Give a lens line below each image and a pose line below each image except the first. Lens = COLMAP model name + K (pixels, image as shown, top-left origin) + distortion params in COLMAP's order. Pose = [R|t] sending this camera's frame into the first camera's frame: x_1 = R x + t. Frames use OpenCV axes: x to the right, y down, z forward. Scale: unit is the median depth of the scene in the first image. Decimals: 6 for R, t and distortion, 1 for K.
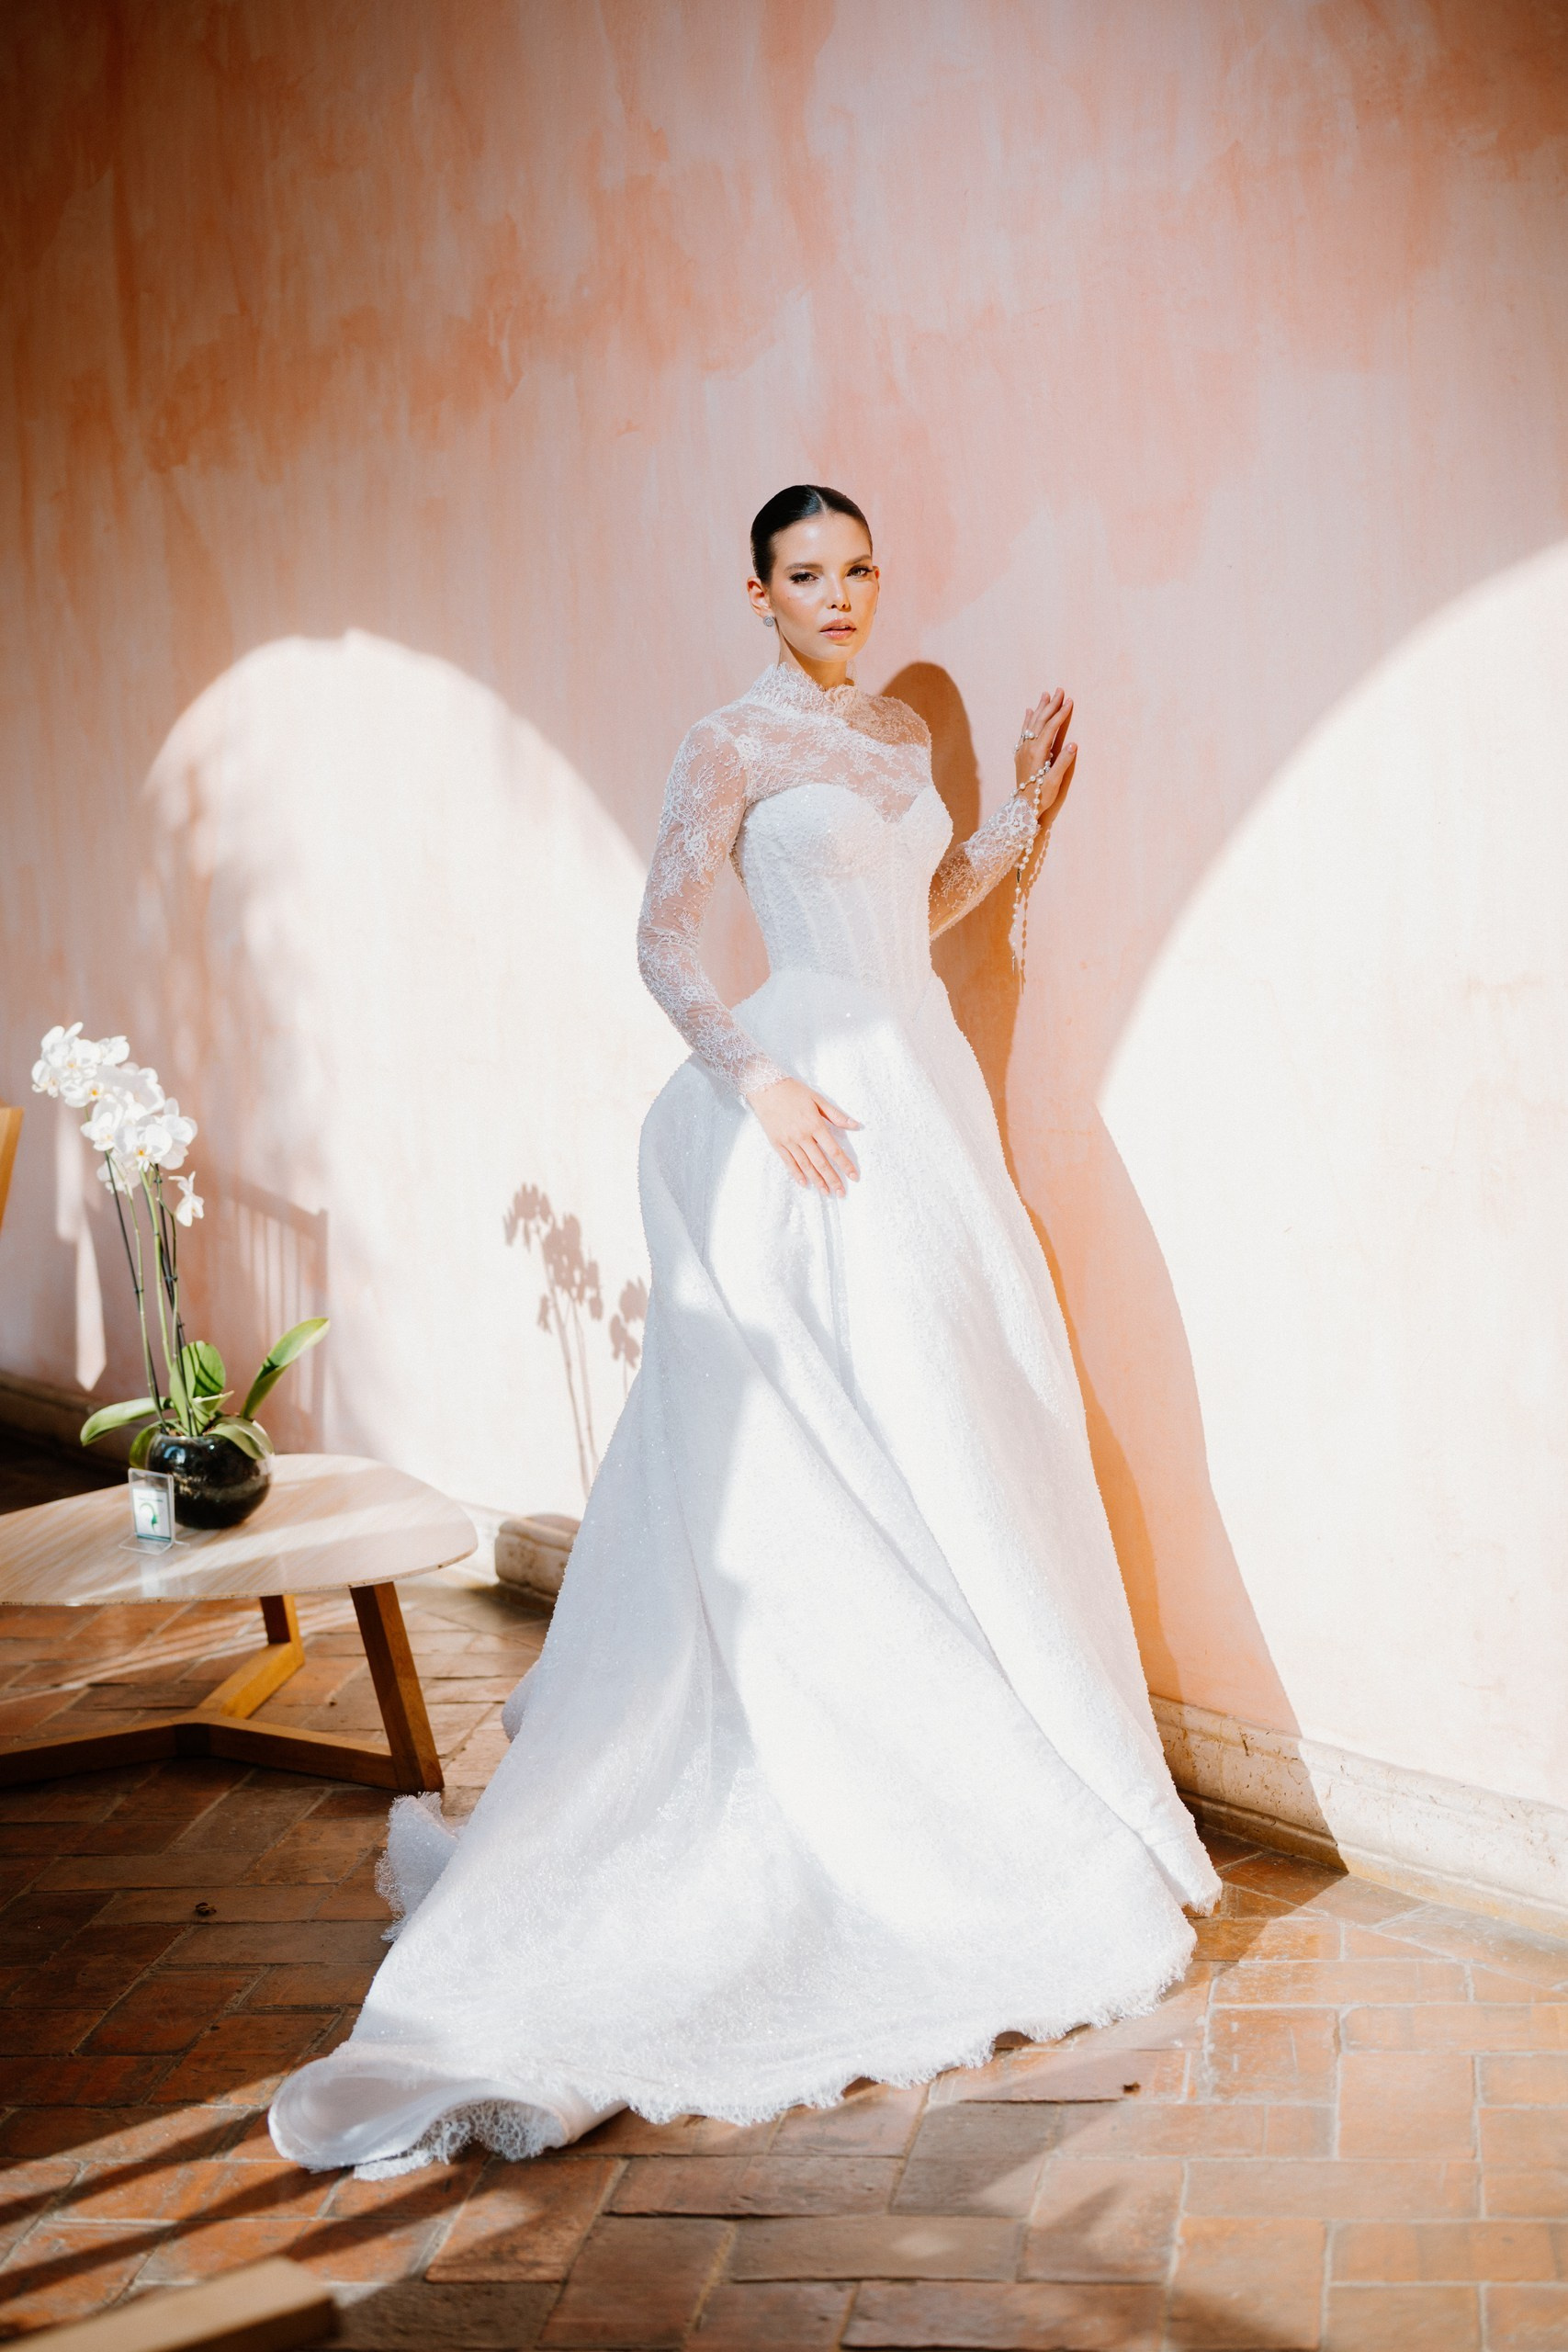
lens RADIAL K [[3331.3, 0, 782.1], [0, 3331.3, 1146.7], [0, 0, 1]] dist [0.001425, -0.020125]
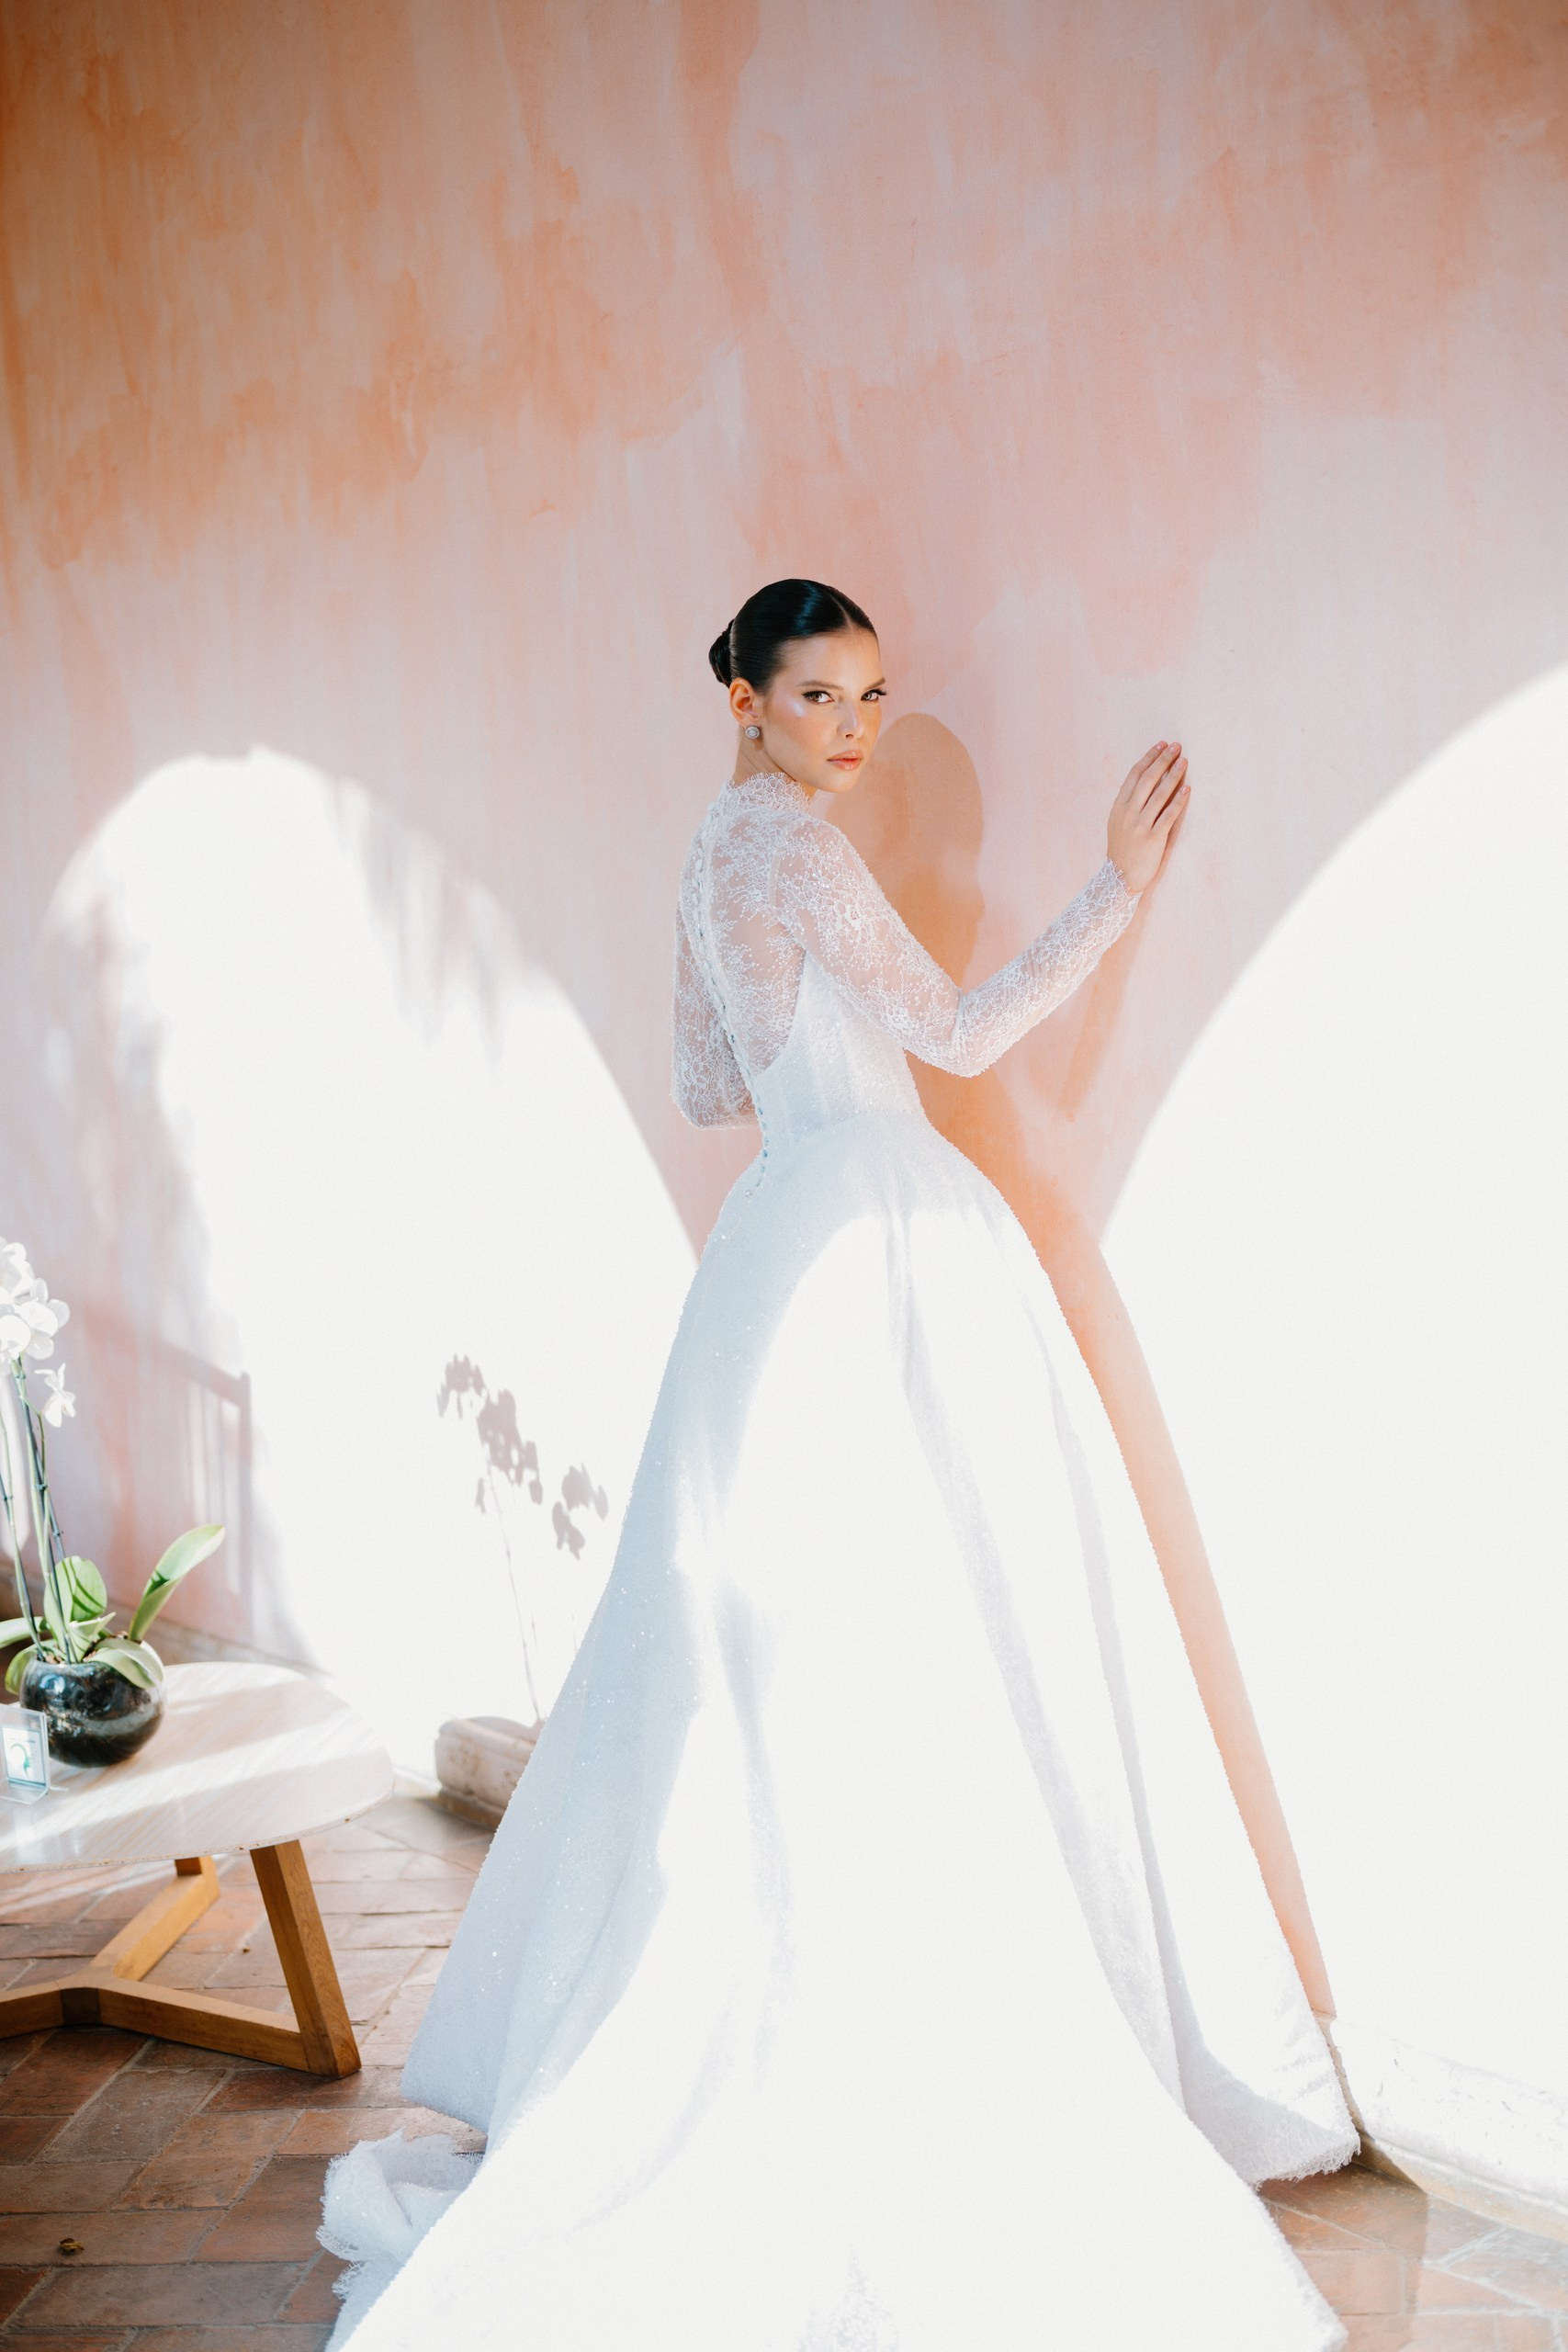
lens RADIAL K [[3036.8, 0, 846.6], [0, 3036.8, 1181.5], [0, 0, 1]] dist [0.013094, -0.116411]
pose [[0.999621, -0.023332, 0.014641, 0.018743], [0.023314, 0.999727, 0.001380, -0.036450], [-0.014670, -0.001038, 0.999892, 0.195084]]
